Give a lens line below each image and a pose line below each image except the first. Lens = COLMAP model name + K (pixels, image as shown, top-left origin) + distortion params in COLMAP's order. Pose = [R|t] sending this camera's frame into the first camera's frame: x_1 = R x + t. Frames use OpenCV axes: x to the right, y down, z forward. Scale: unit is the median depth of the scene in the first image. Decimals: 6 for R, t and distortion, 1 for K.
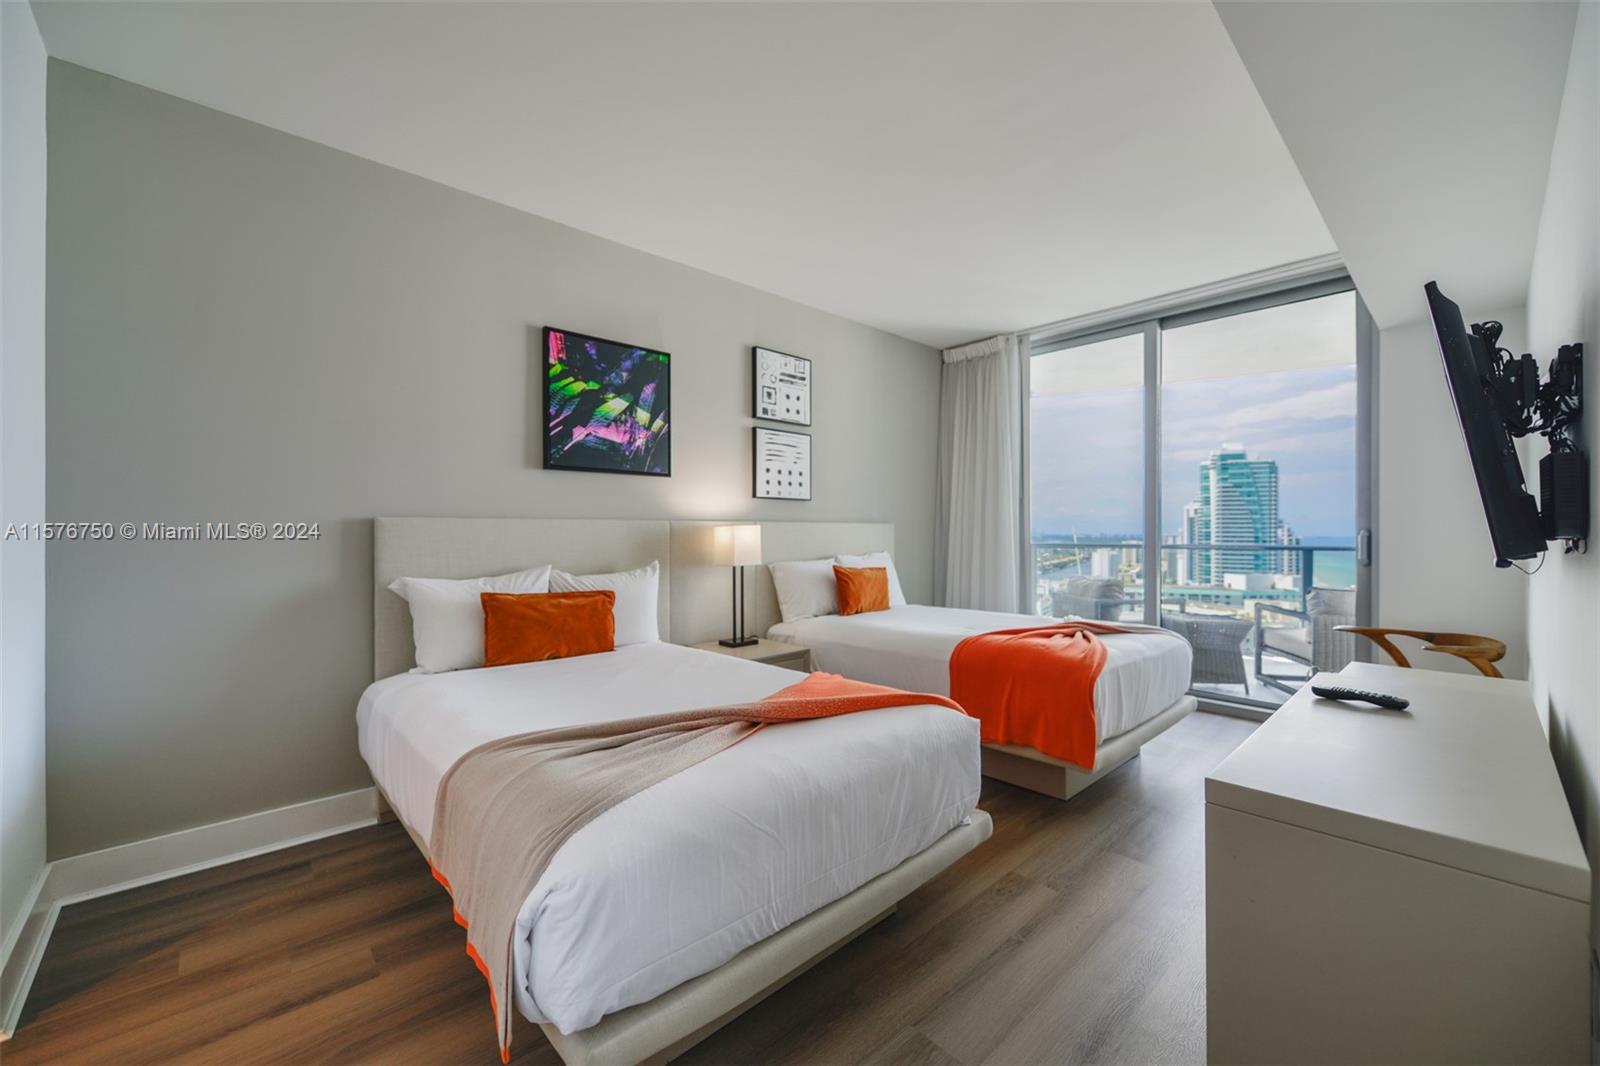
lens RADIAL K [[635.8, 0, 796.2], [0, 635.8, 527.7], [0, 0, 1]] dist [0.003462, -0.002742]
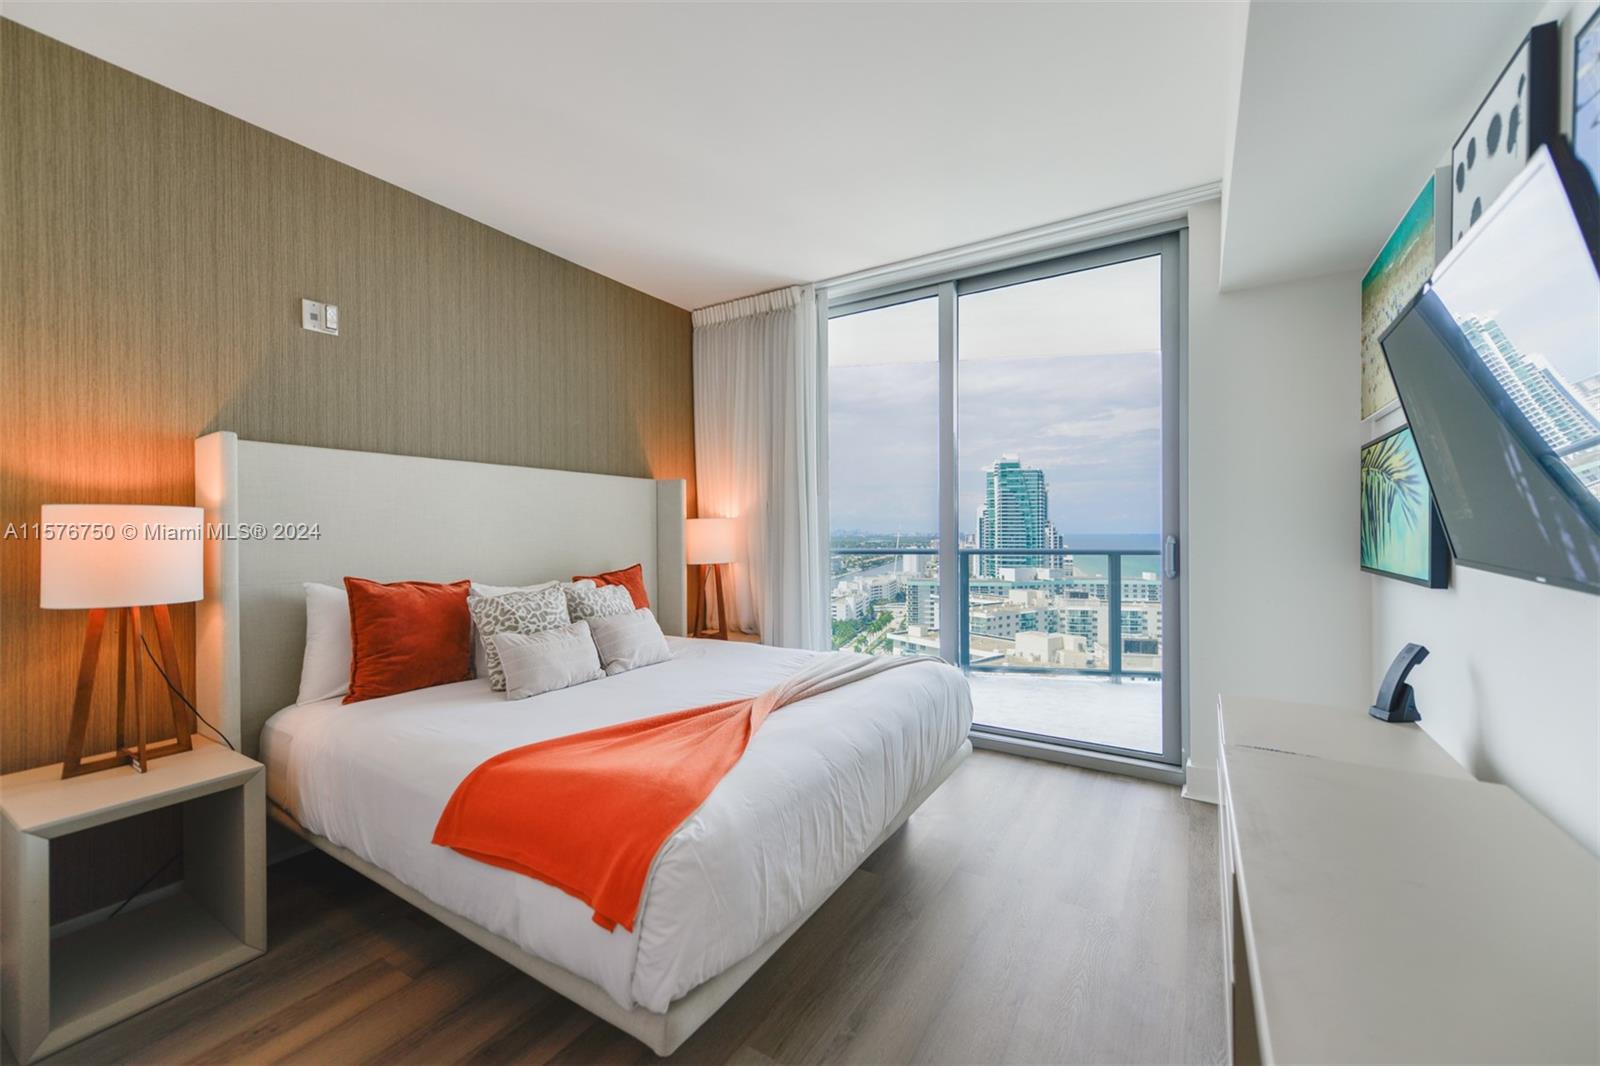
lens RADIAL K [[635.8, 0, 794.1], [0, 635.8, 535.6], [0, 0, 1]] dist [0.003462, -0.002742]
pose [[0.963110, -0.010660, 0.268896, 0.135113], [0.008119, 0.999911, 0.010561, -0.007171], [-0.268985, -0.007989, 0.963111, 0.244660]]
